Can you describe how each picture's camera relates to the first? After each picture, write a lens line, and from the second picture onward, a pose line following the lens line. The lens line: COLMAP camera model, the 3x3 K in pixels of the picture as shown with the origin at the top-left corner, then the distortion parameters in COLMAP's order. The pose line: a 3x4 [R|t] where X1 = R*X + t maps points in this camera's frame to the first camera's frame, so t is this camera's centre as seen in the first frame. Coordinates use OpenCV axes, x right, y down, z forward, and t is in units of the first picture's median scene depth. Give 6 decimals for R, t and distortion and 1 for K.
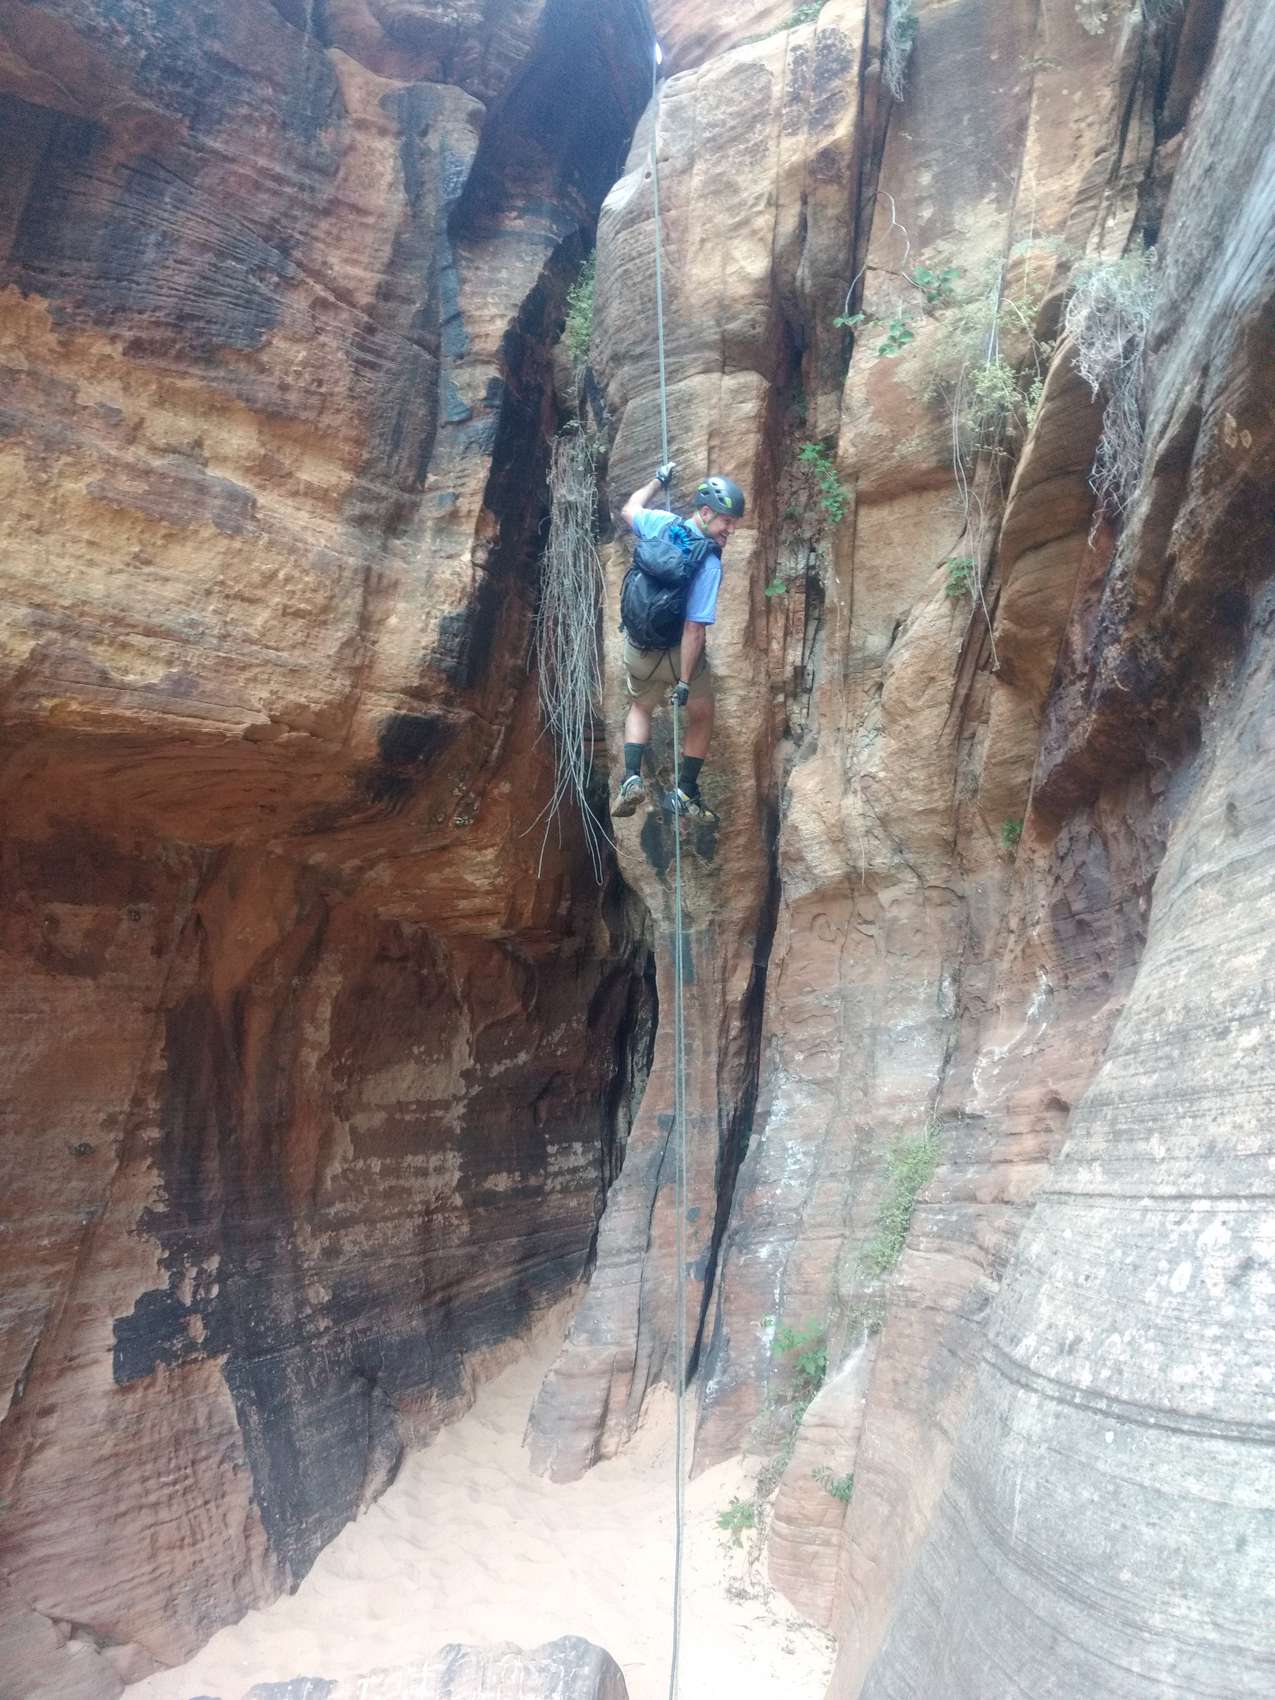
lens RADIAL K [[1332.9, 0, 647.5], [0, 1332.9, 854.5], [0, 0, 1]] dist [0.021458, 0.018161]
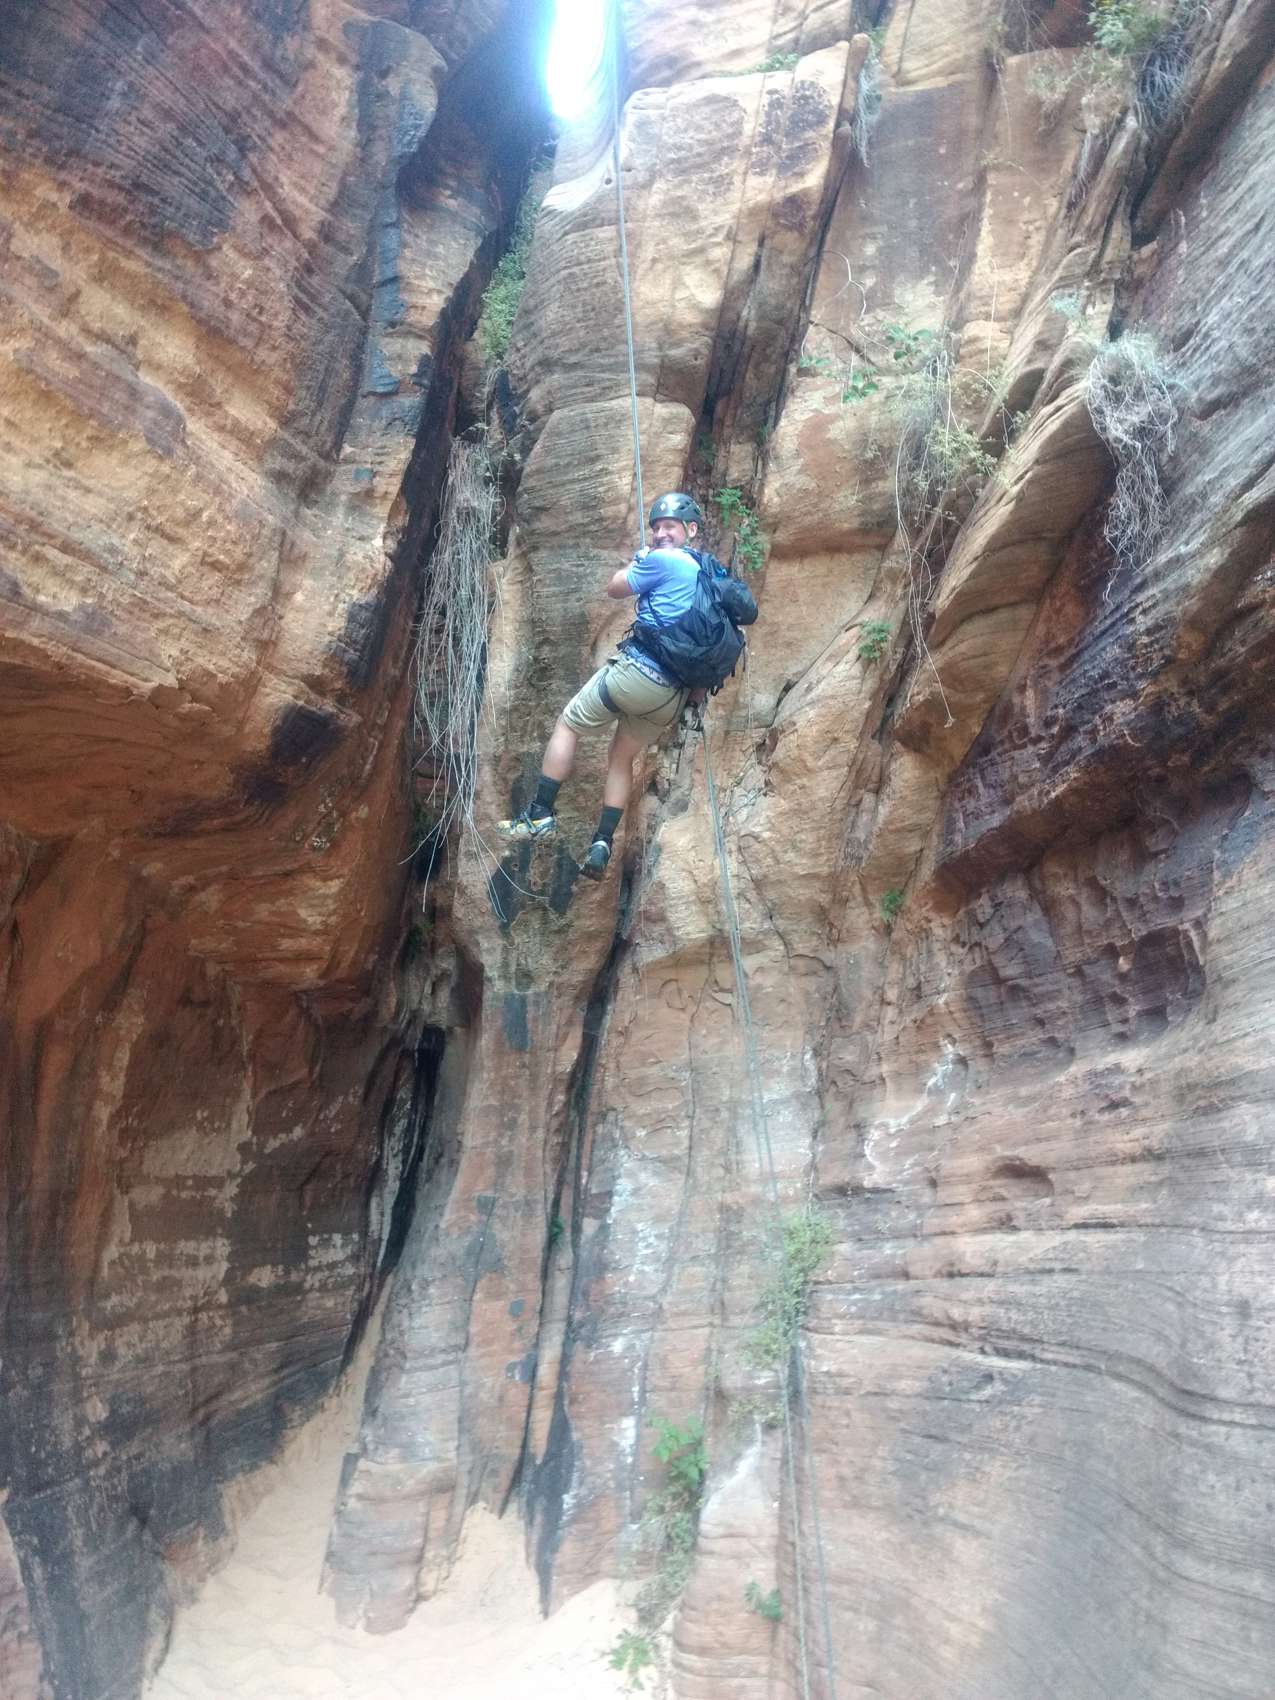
lens RADIAL K [[1332.9, 0, 654.5], [0, 1332.9, 852.0], [0, 0, 1]] dist [0.021458, 0.018161]
pose [[0.954367, 0.086865, 0.285723, -0.201506], [-0.062301, 0.993622, -0.093985, 0.055003], [-0.292064, 0.071895, 0.953693, 0.117280]]
